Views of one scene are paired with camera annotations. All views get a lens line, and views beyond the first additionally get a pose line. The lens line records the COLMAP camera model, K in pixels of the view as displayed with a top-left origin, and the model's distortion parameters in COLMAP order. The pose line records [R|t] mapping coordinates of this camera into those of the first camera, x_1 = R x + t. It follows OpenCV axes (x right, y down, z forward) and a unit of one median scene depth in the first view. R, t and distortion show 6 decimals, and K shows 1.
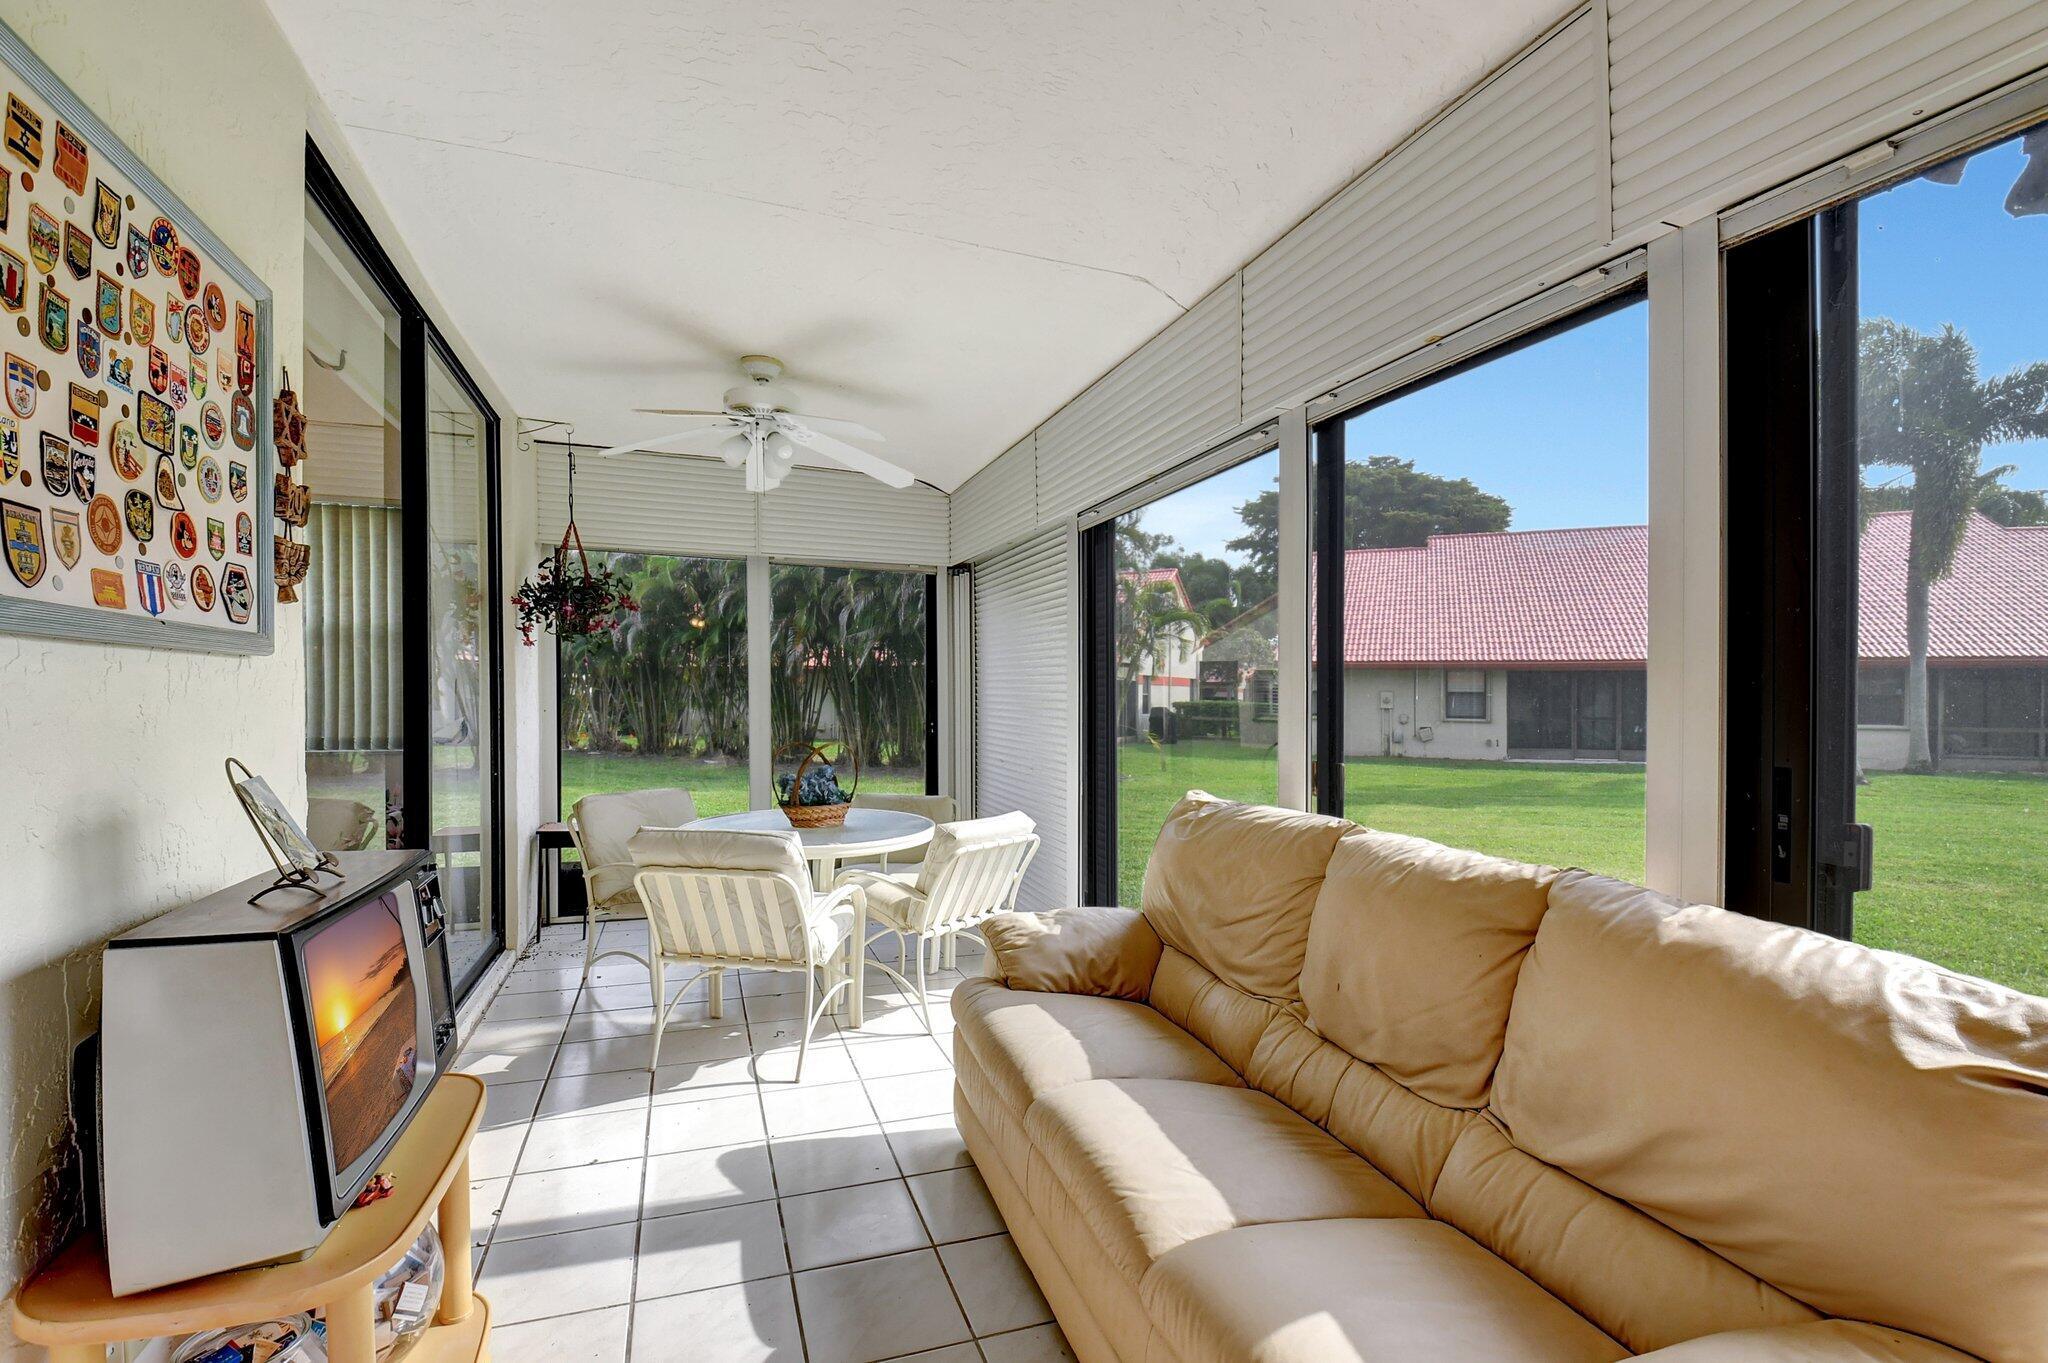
lens RADIAL K [[909.7, 0, 1018.4], [0, 909.7, 695.9], [0, 0, 1]] dist [-0.010046, -0.012220]
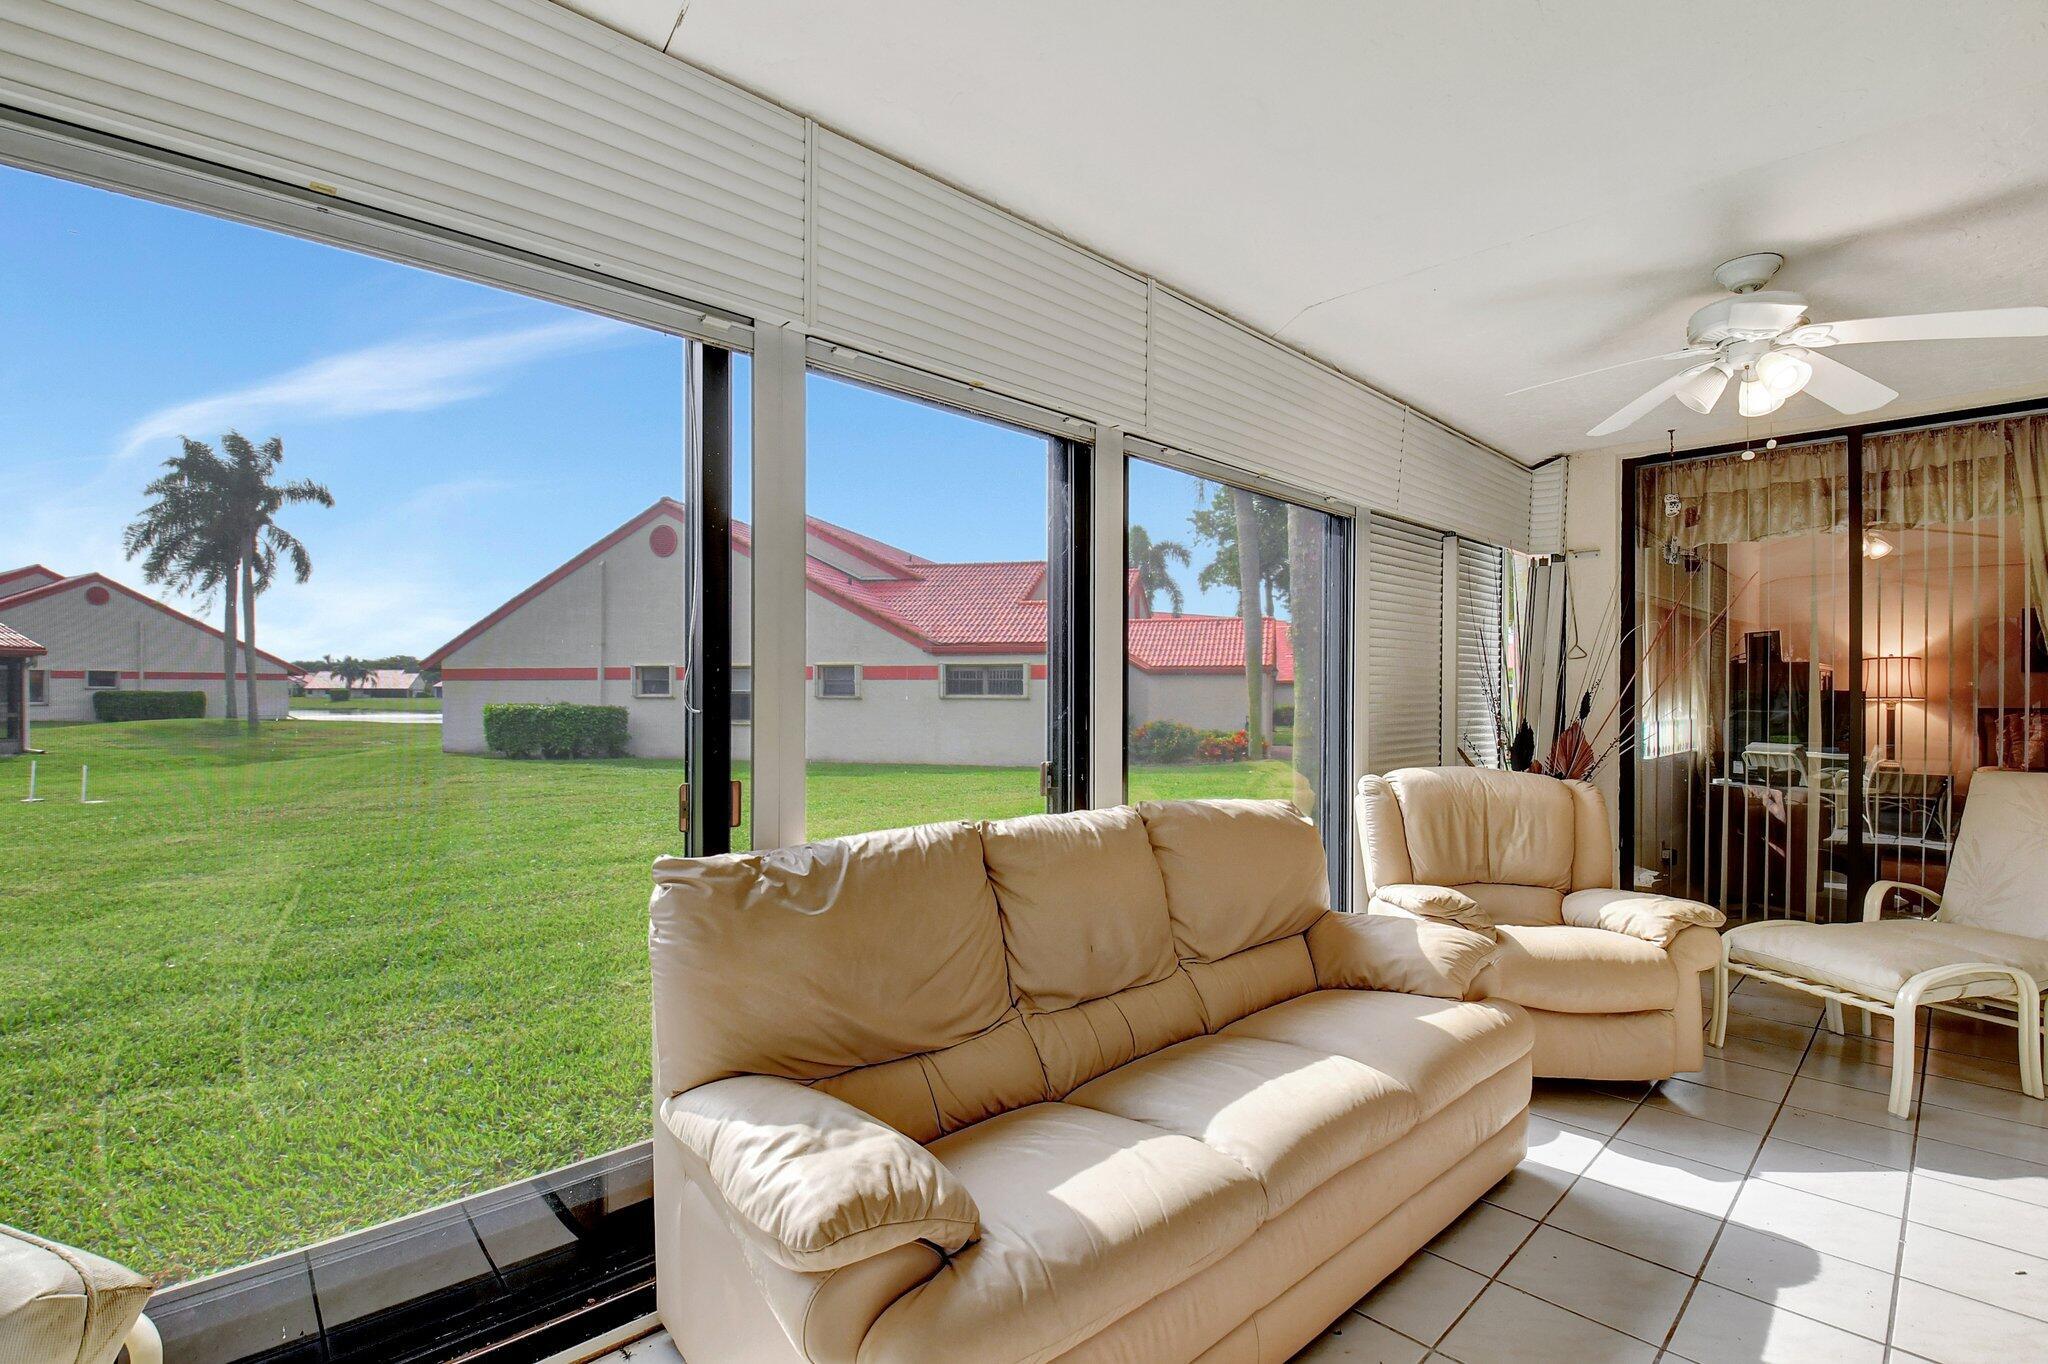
lens RADIAL K [[909.7, 0, 984.0], [0, 909.7, 707.0], [0, 0, 1]] dist [-0.010046, -0.012220]
pose [[-0.377071, -0.023713, 0.925881, -0.582140], [-0.007481, 0.999718, 0.022557, -0.010377], [-0.926154, 0.001579, -0.377142, 1.383865]]
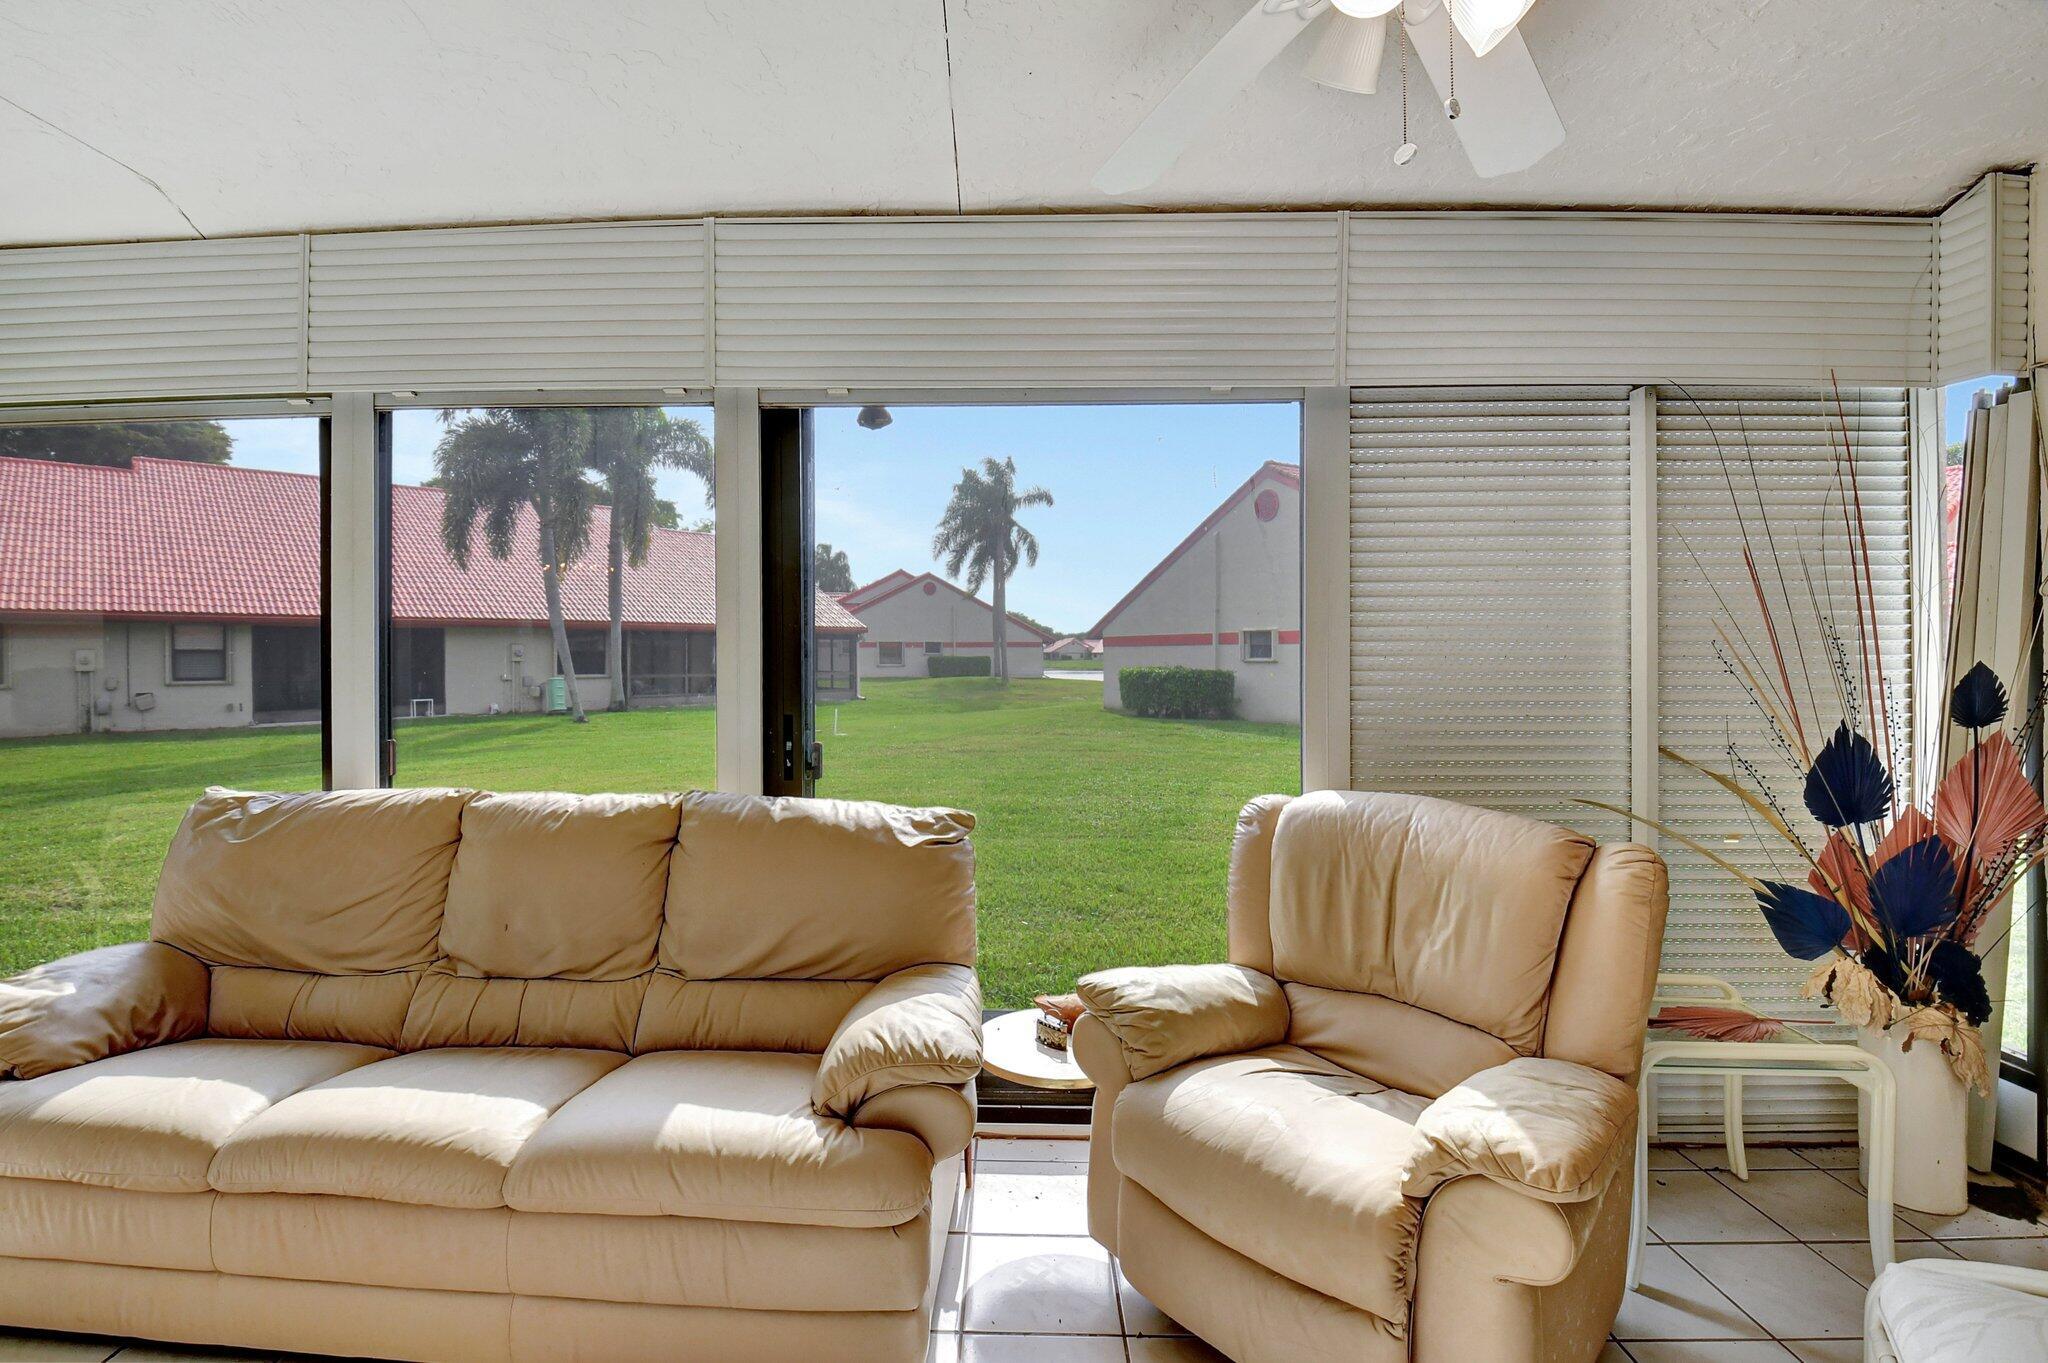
lens RADIAL K [[909.7, 0, 996.8], [0, 909.7, 674.4], [0, 0, 1]] dist [-0.010046, -0.012220]
pose [[0.356792, -0.029442, 0.933720, -0.449566], [0.005439, 0.999552, 0.029439, -0.034111], [-0.934168, -0.005426, 0.356792, -0.010591]]
